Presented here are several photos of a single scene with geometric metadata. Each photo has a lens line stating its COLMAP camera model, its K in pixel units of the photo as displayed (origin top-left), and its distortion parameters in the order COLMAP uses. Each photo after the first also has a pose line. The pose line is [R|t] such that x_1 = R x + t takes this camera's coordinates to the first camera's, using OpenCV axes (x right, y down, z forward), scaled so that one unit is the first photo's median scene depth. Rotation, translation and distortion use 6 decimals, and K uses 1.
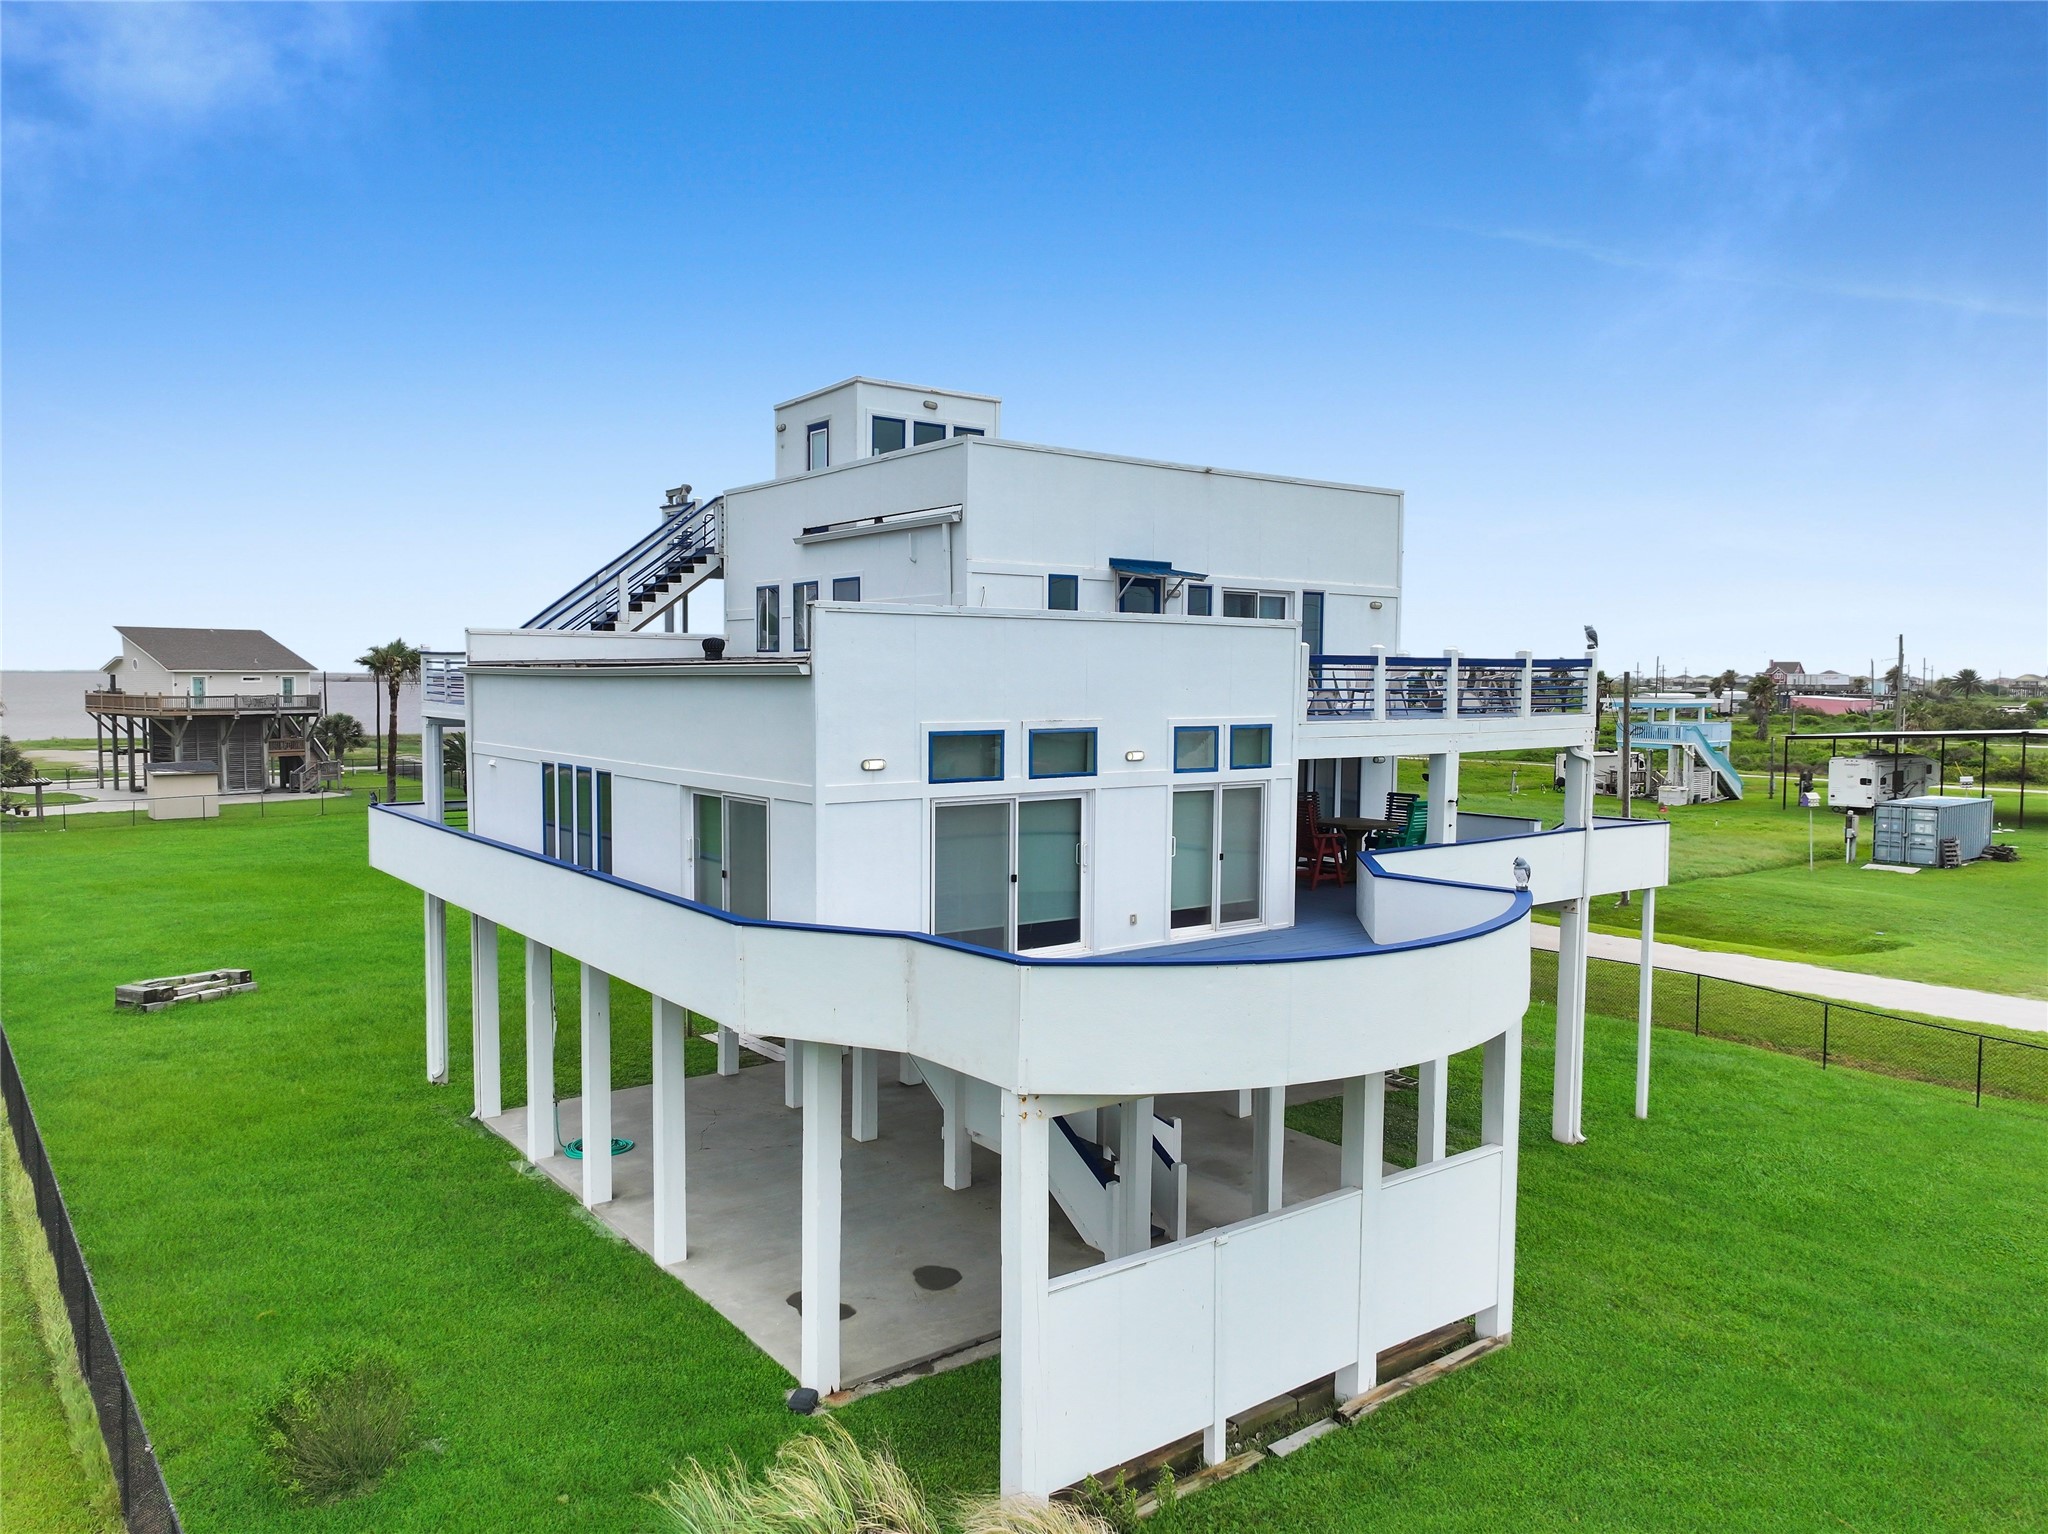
lens RADIAL K [[1407.5, 0, 990.5], [0, 1407.5, 762.4], [0, 0, 1]] dist [0.006634, 0.000207]
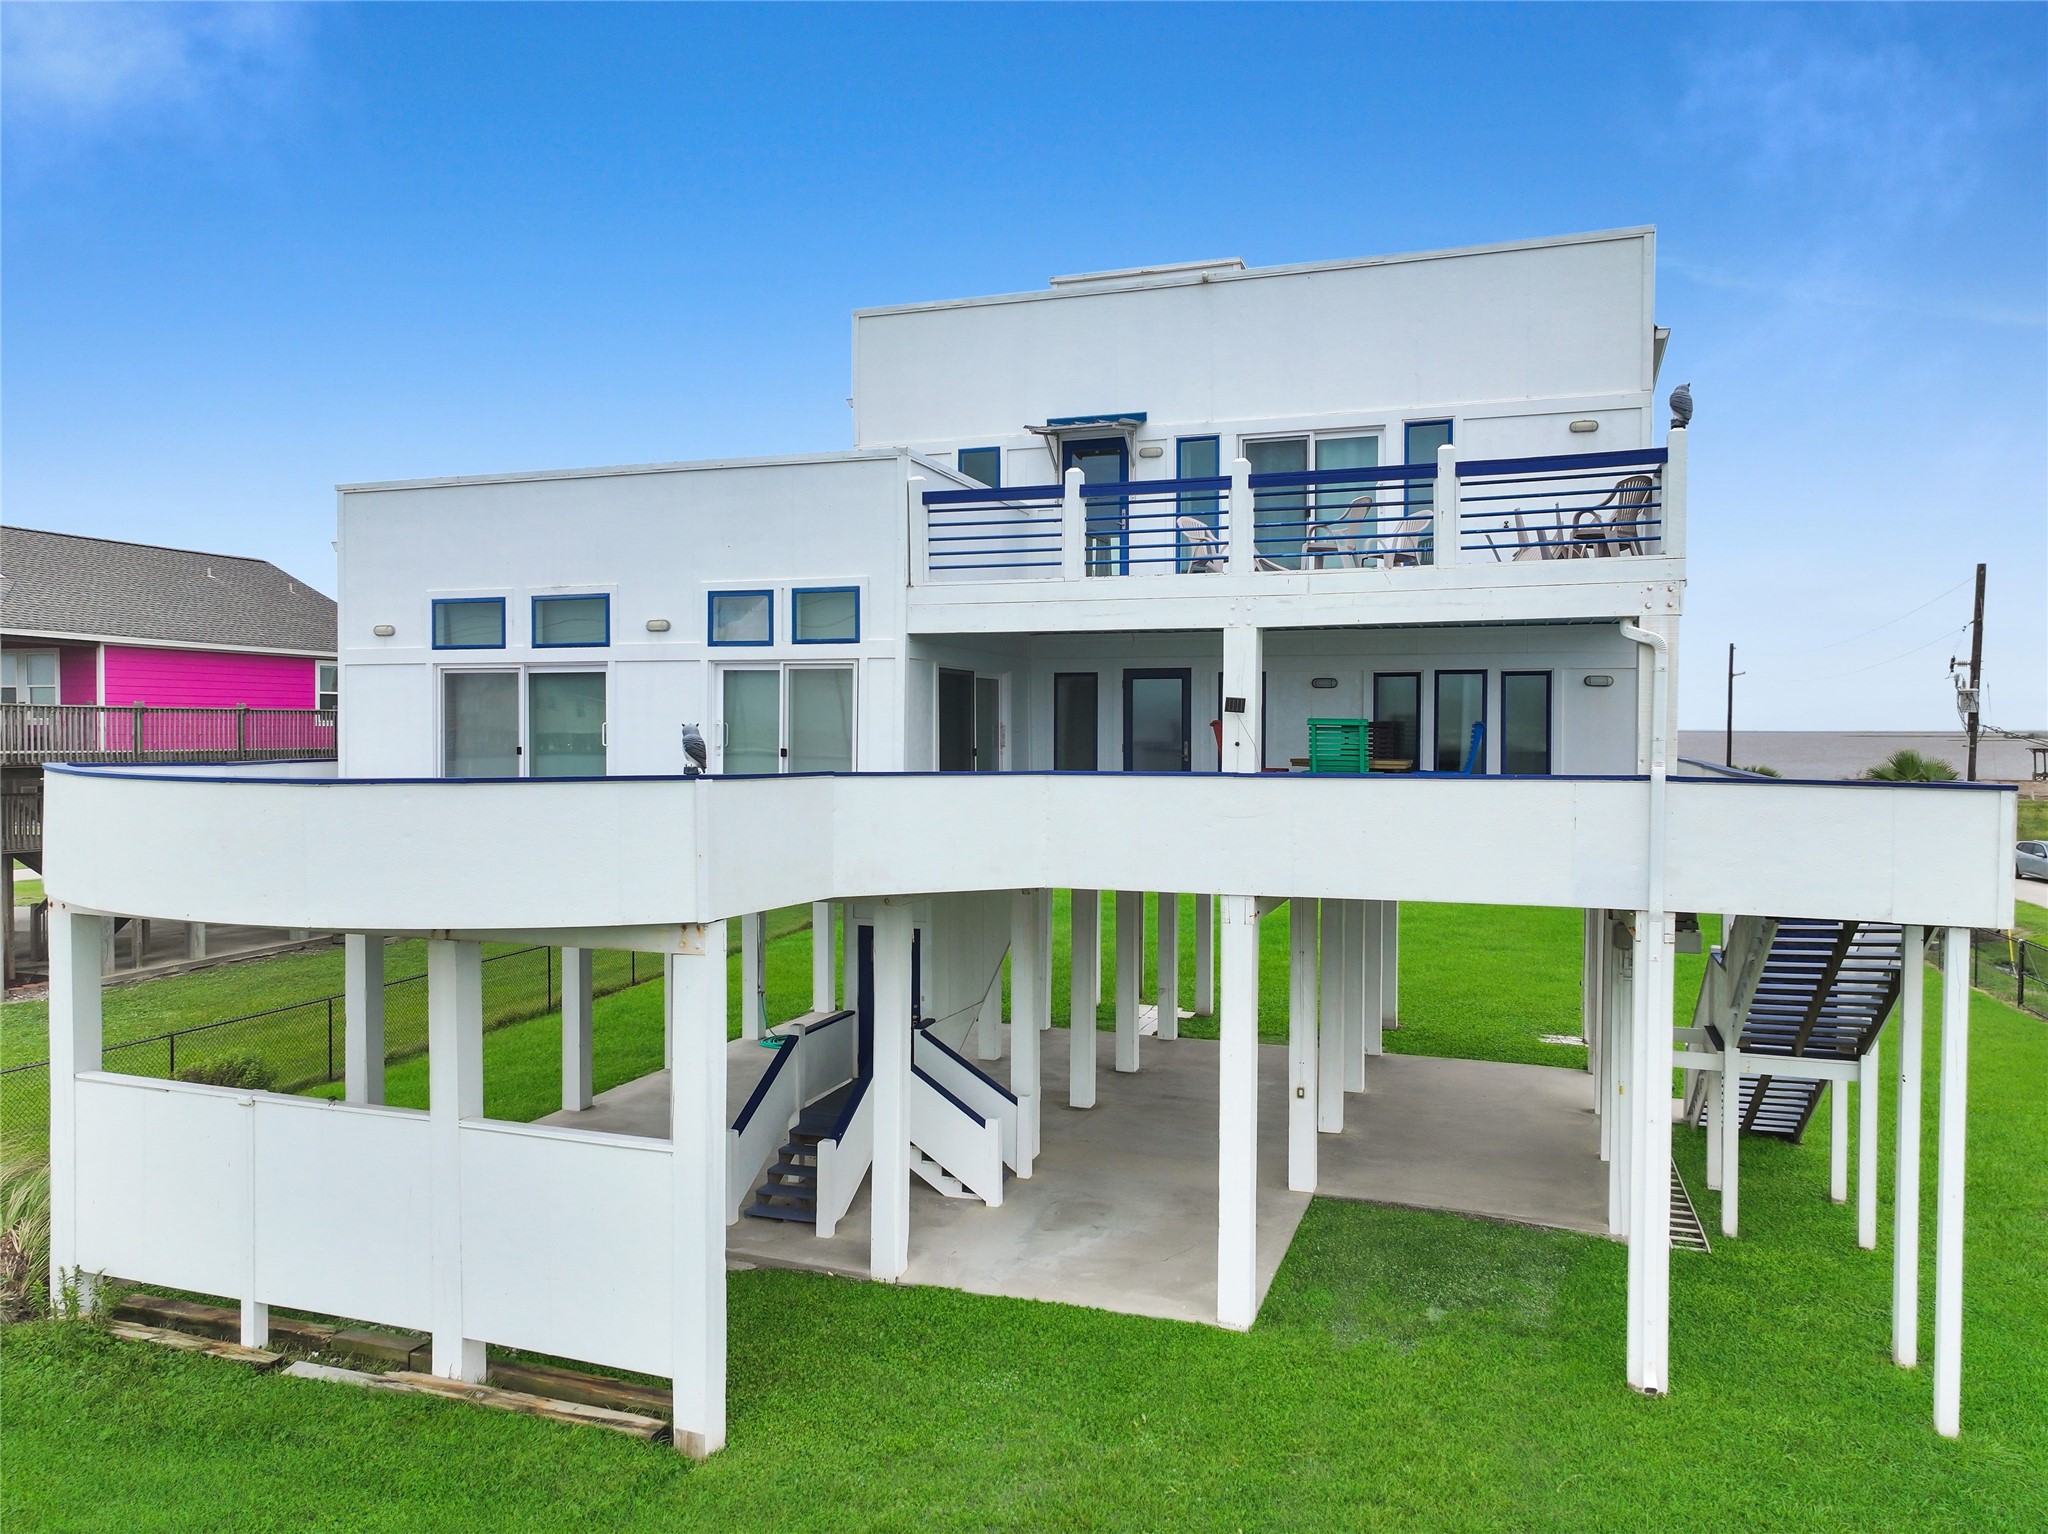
lens RADIAL K [[1407.5, 0, 990.5], [0, 1407.5, 762.4], [0, 0, 1]] dist [0.006634, 0.000207]
pose [[0.565569, 0.018634, -0.824490, 0.963414], [-0.053289, 0.998481, -0.013988, 0.083547], [0.822978, 0.051847, 0.565703, 0.693993]]
